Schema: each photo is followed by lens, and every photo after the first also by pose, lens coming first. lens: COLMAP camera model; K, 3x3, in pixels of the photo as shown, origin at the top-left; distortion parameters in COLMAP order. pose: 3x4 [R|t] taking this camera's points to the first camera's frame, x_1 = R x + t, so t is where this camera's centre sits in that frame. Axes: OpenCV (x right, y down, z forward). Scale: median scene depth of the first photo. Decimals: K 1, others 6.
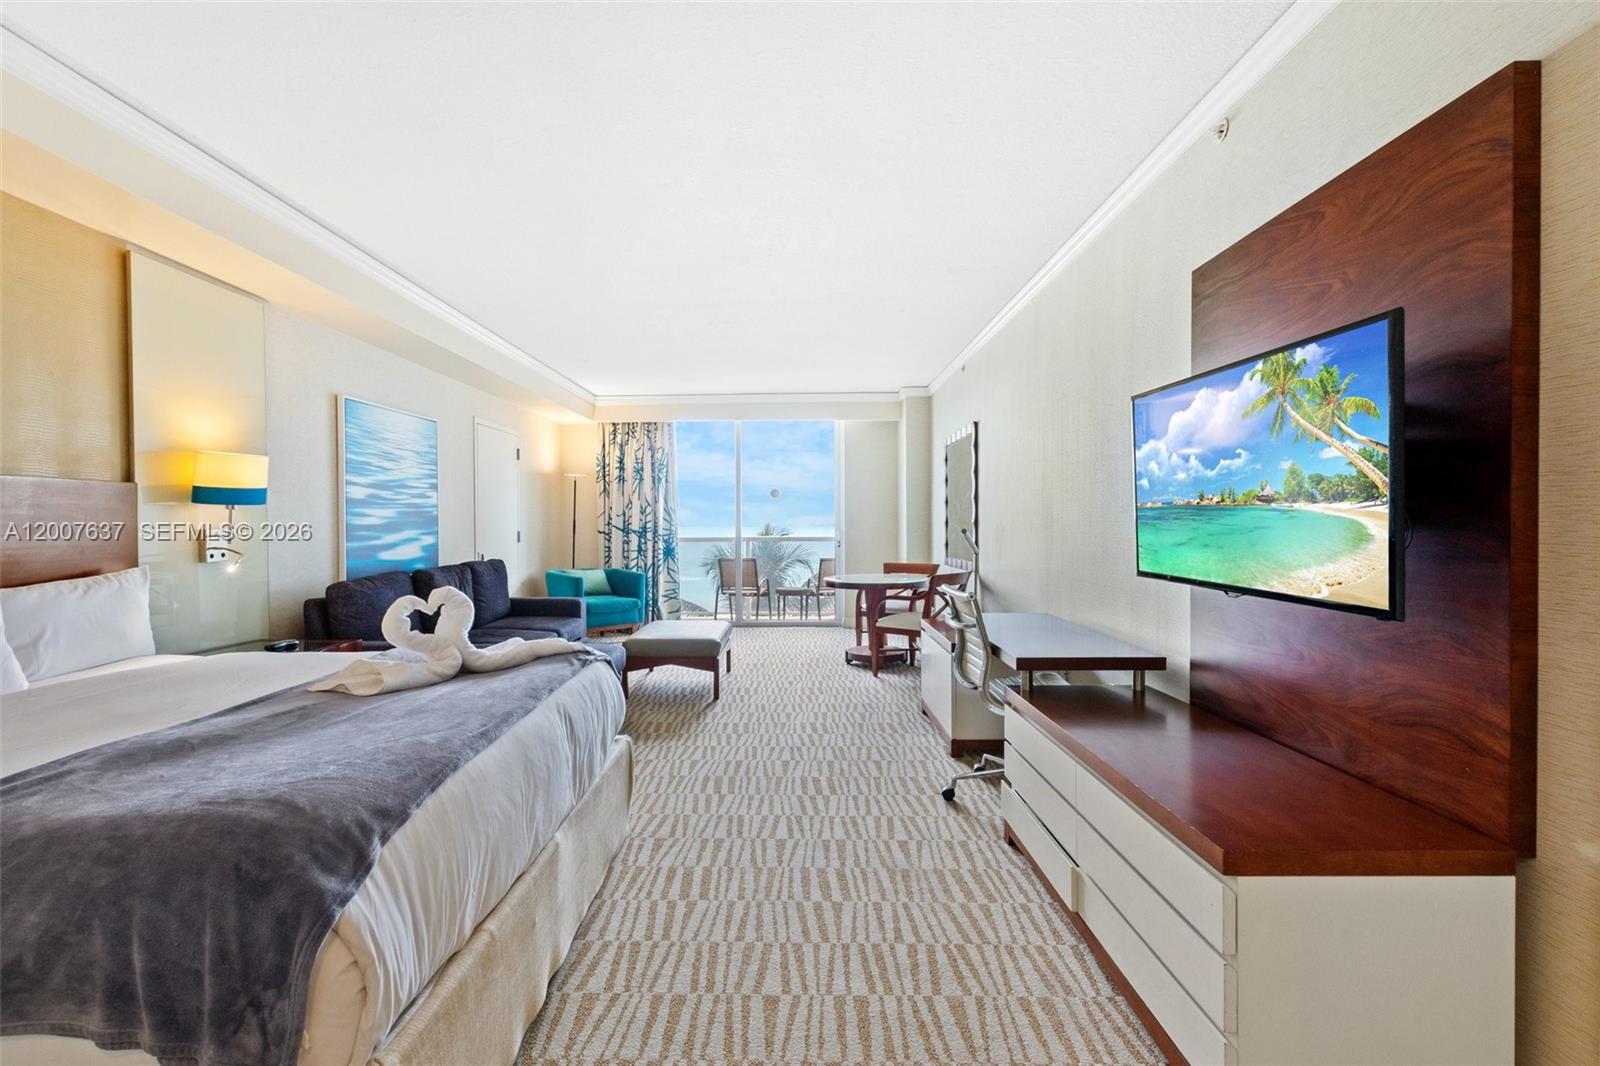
lens RADIAL K [[792.8, 0, 763.7], [0, 792.8, 533.6], [0, 0, 1]] dist [0.001813, -0.000027]
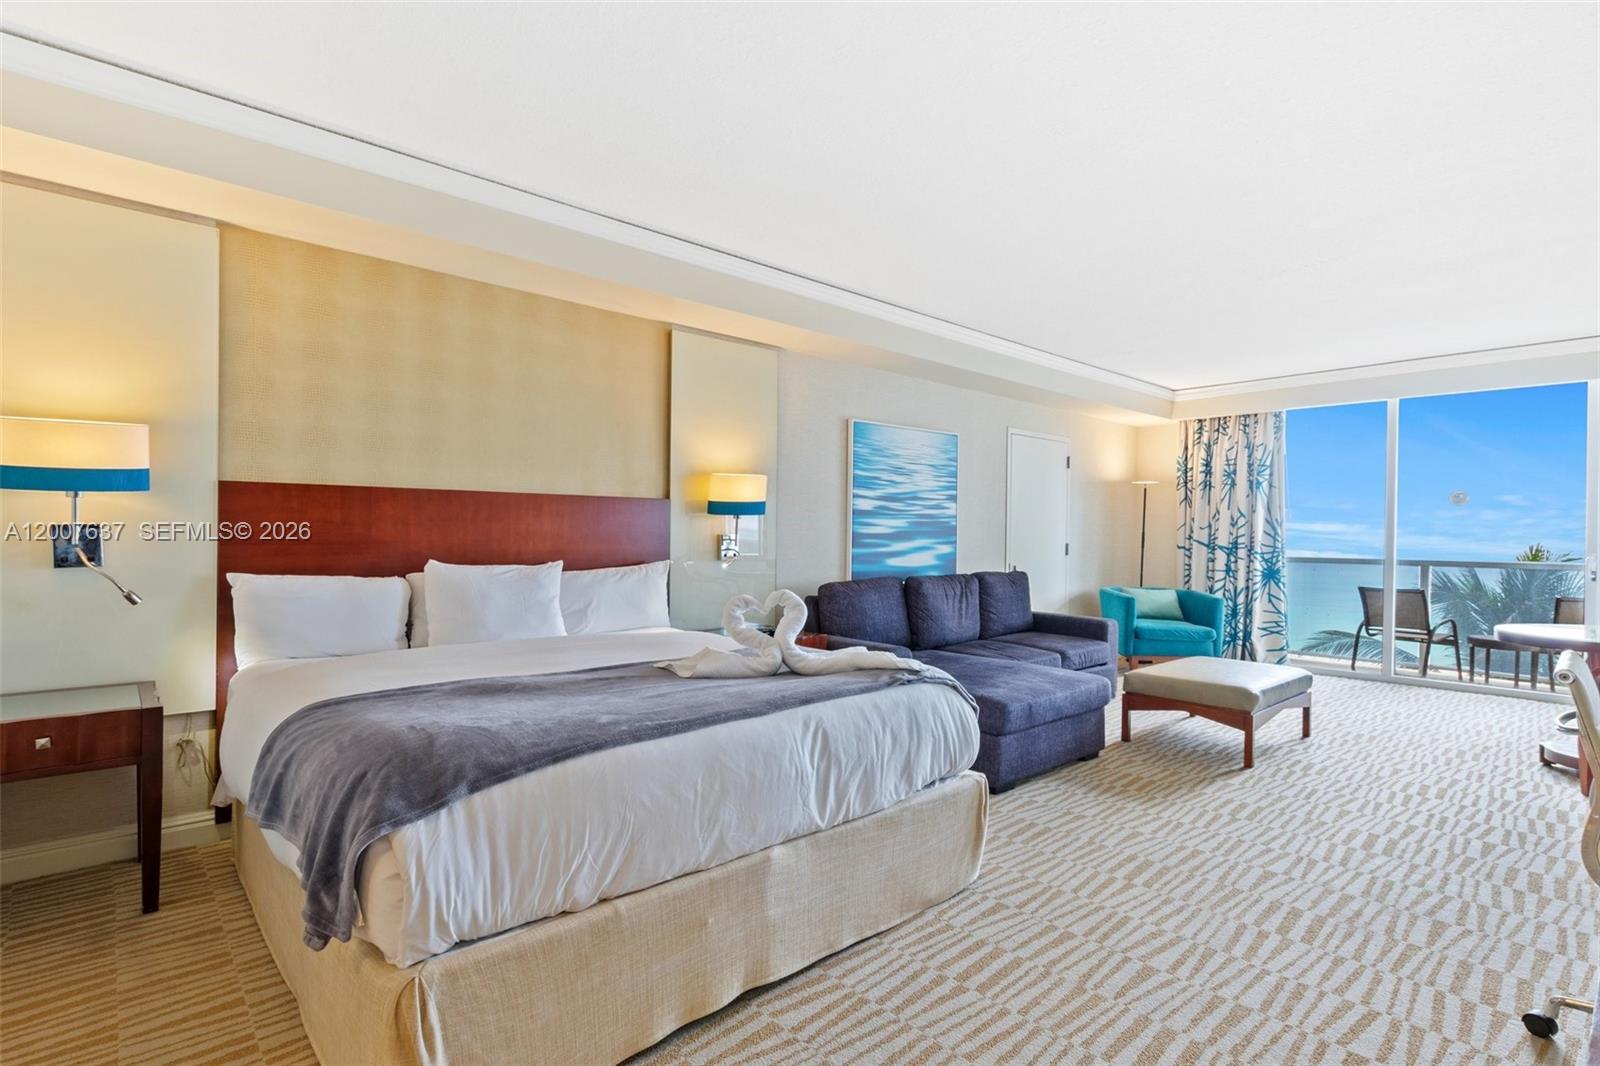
lens RADIAL K [[766.9, 0, 733.0], [0, 766.9, 538.3], [0, 0, 1]] dist [0.003642, -0.001465]
pose [[0.659704, 0.017732, -0.751316, 0.141751], [-0.025120, 0.999683, 0.001537, -0.000936], [0.751105, 0.017859, 0.659941, 0.113748]]
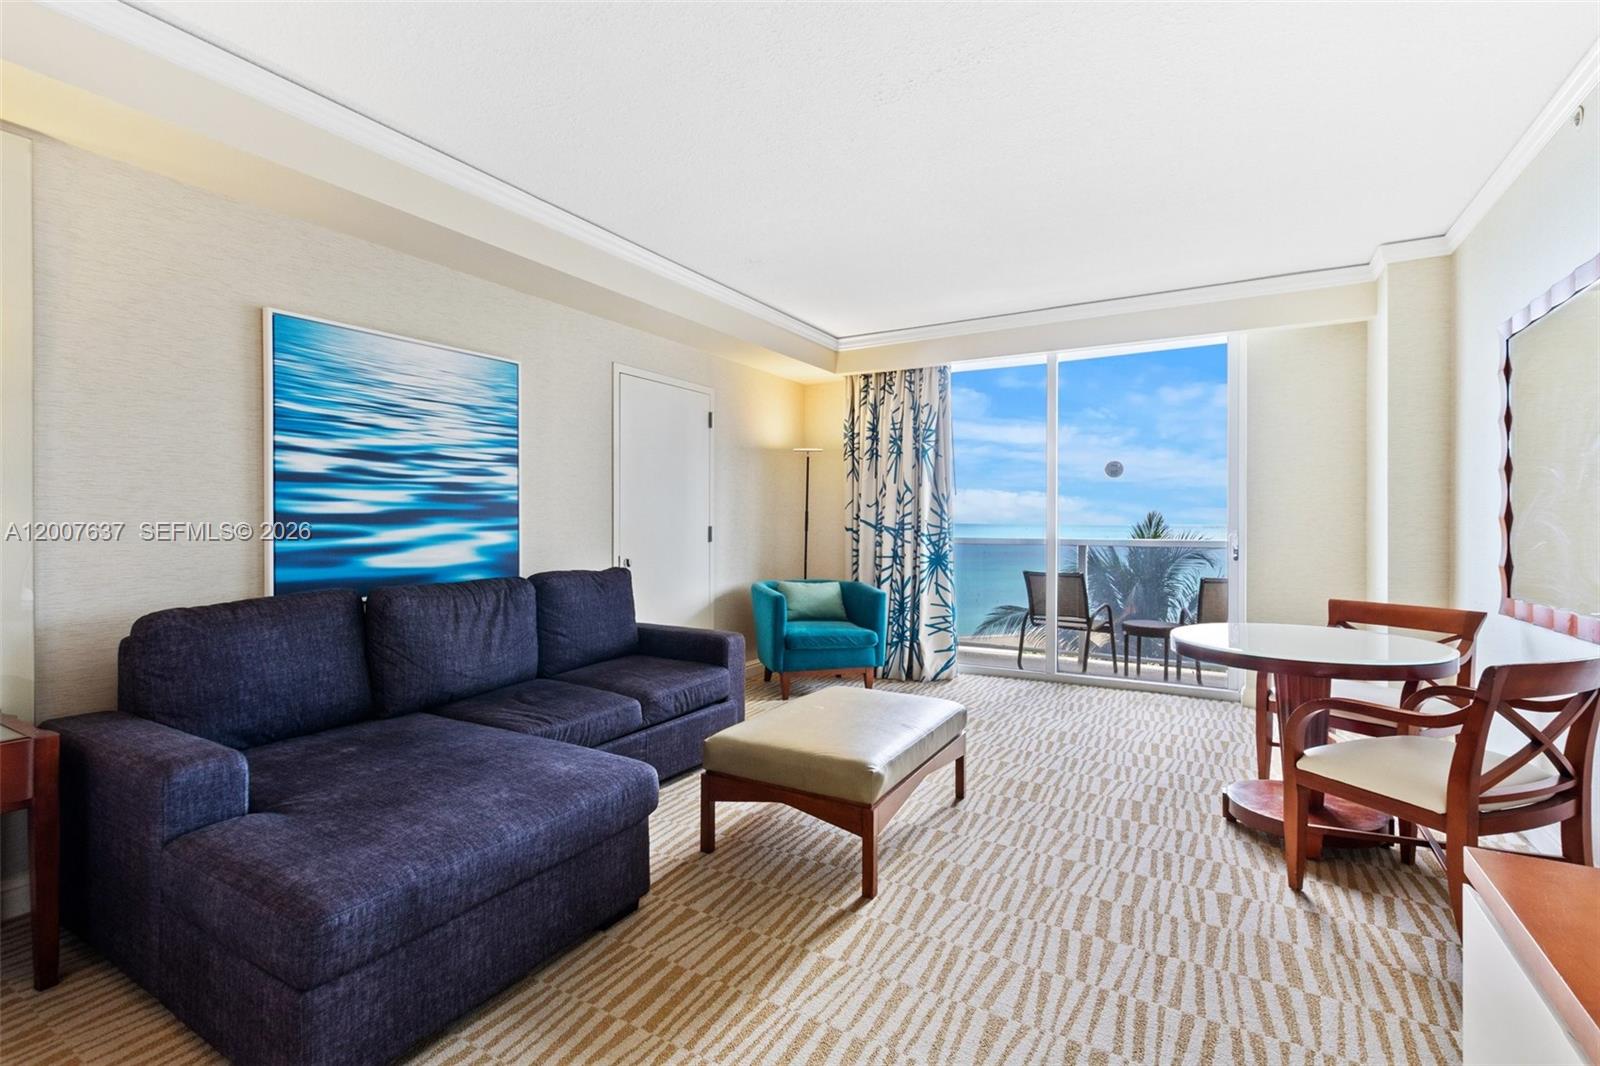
lens RADIAL K [[767.5, 0, 769.8], [0, 767.5, 523.0], [0, 0, 1]] dist [0.001318, 0.000709]
pose [[0.881023, 0.007886, -0.473009, 0.084257], [-0.011977, 0.999912, -0.005638, -0.003688], [0.472923, 0.010632, 0.881040, 0.496901]]
